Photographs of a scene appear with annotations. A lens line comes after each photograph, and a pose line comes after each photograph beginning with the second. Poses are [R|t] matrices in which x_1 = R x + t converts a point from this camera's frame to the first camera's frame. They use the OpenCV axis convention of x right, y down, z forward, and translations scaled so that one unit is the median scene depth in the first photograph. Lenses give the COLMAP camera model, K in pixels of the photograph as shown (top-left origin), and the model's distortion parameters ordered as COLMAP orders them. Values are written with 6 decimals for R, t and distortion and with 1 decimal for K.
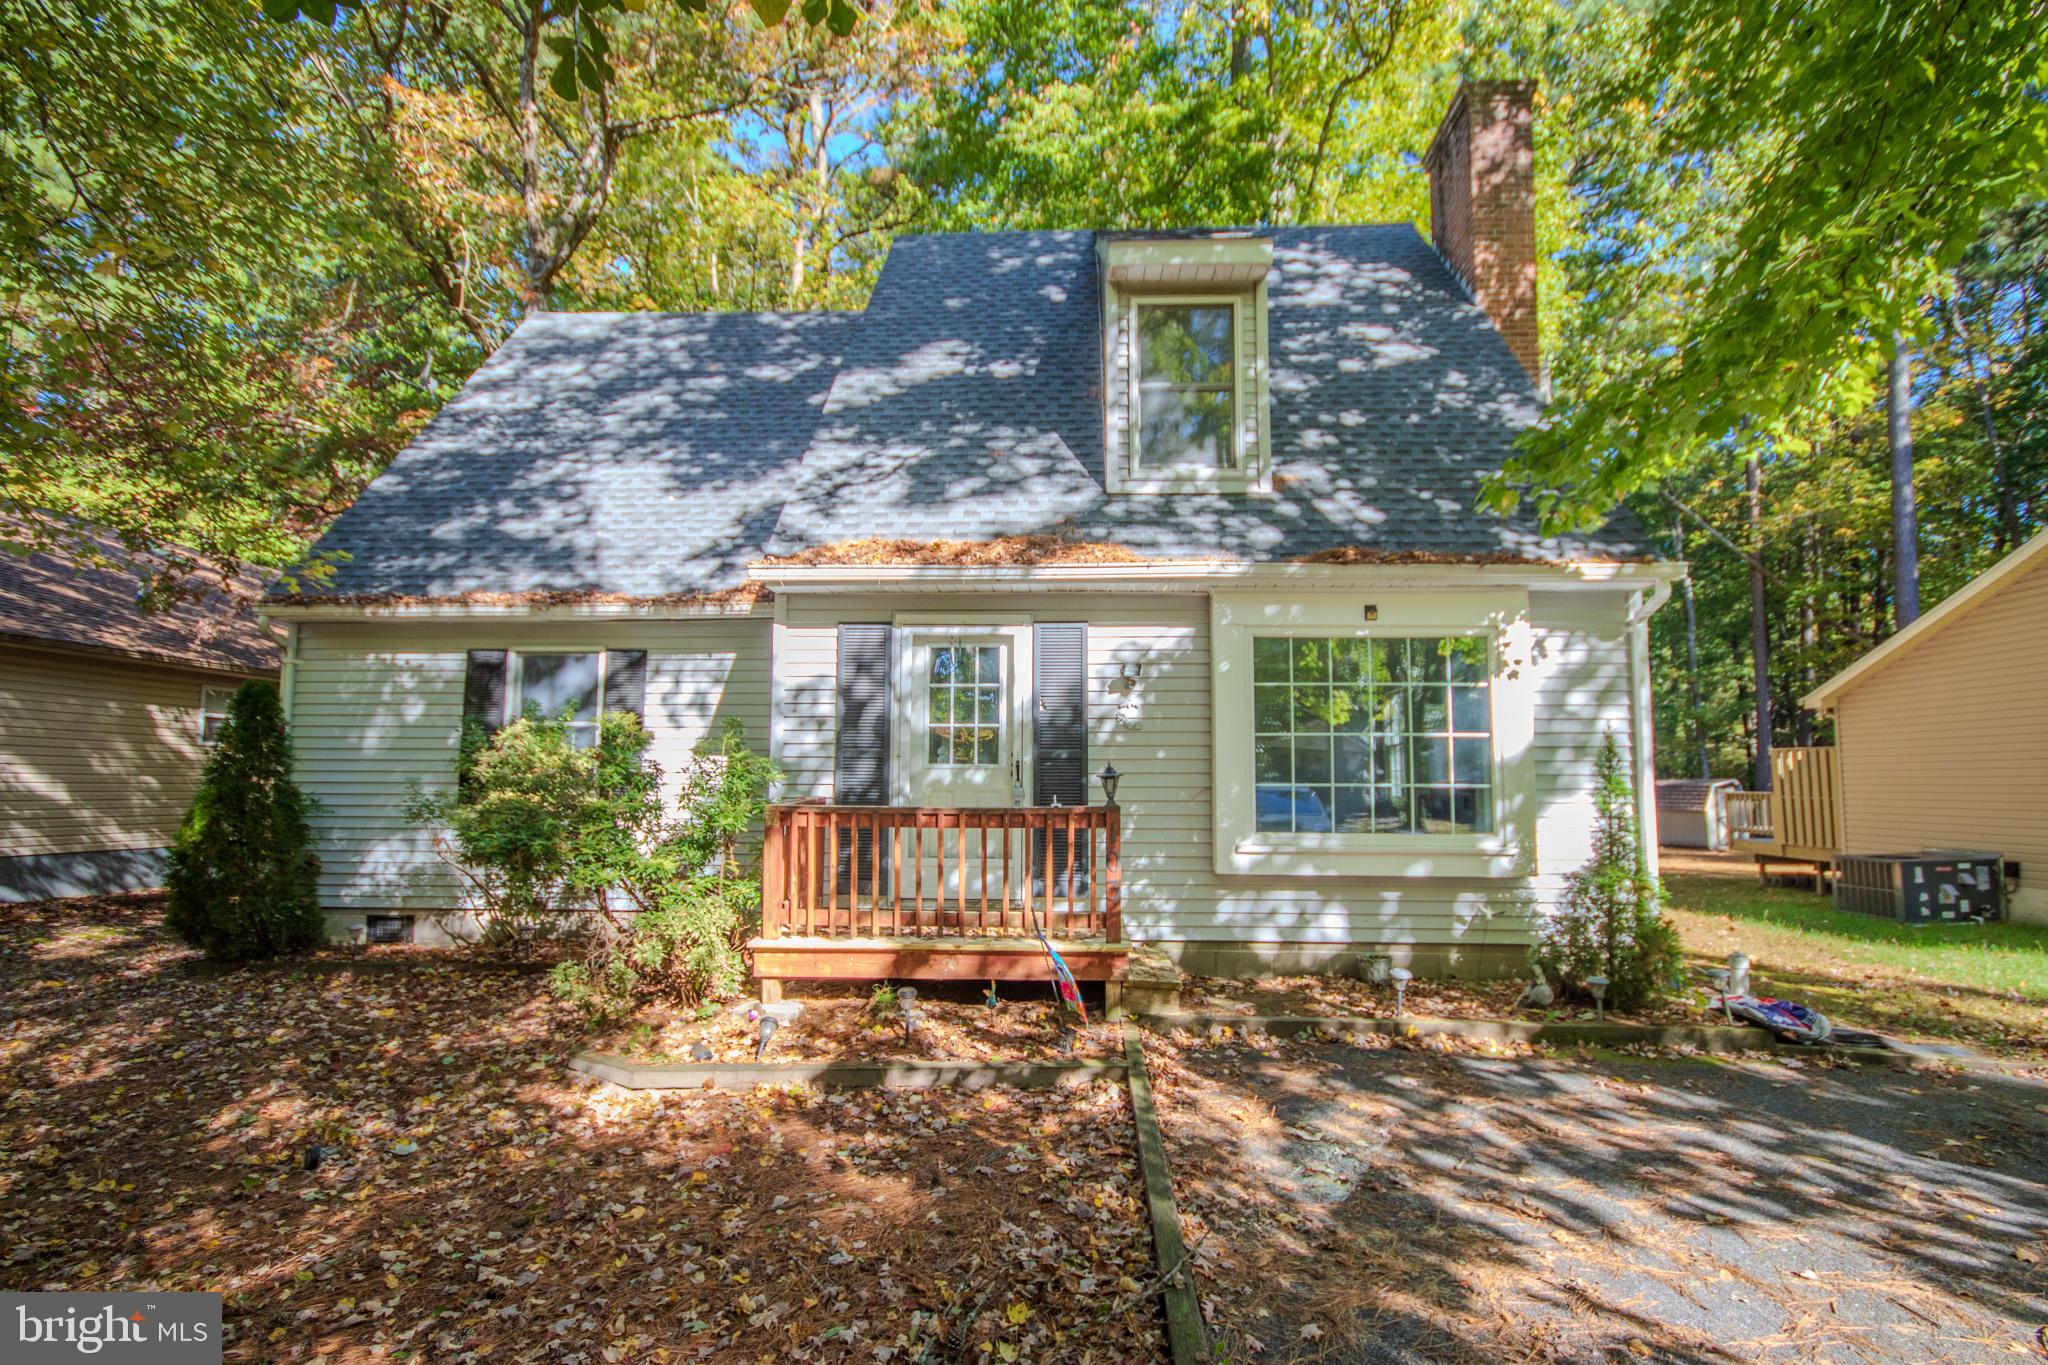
lens RADIAL K [[963.4, 0, 1029.7], [0, 963.4, 691.6], [0, 0, 1]] dist [0.003514, -0.003938]
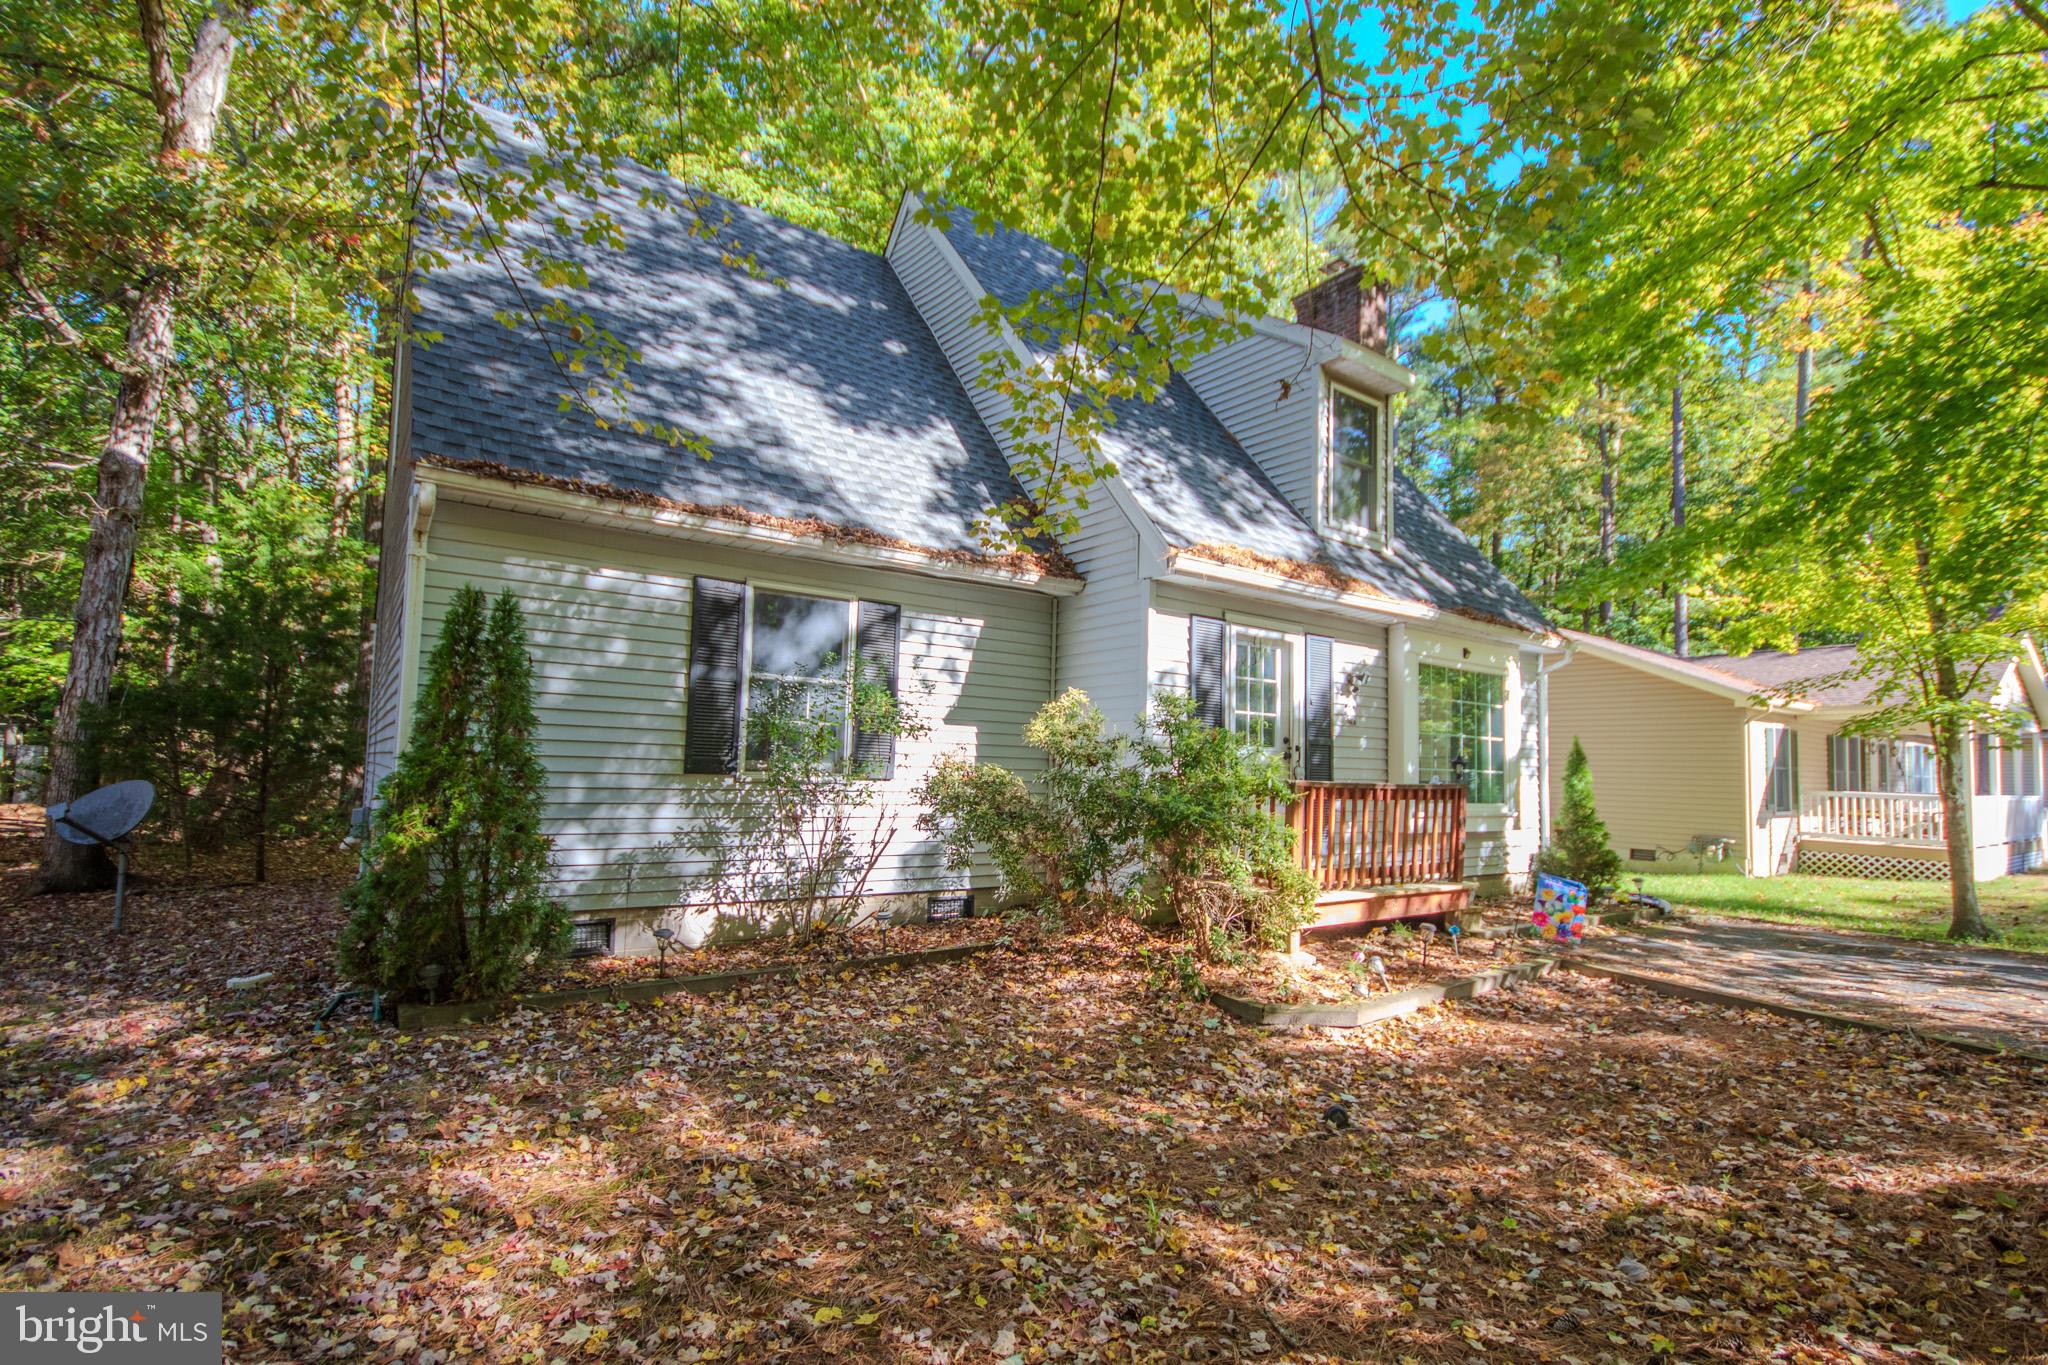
lens RADIAL K [[963.4, 0, 1030.4], [0, 963.4, 689.1], [0, 0, 1]] dist [0.003514, -0.003938]
pose [[0.762604, 0.065051, 0.643586, -1.014689], [-0.089165, 0.996004, 0.004983, 0.022797], [-0.640690, -0.061185, 0.765357, 0.260745]]
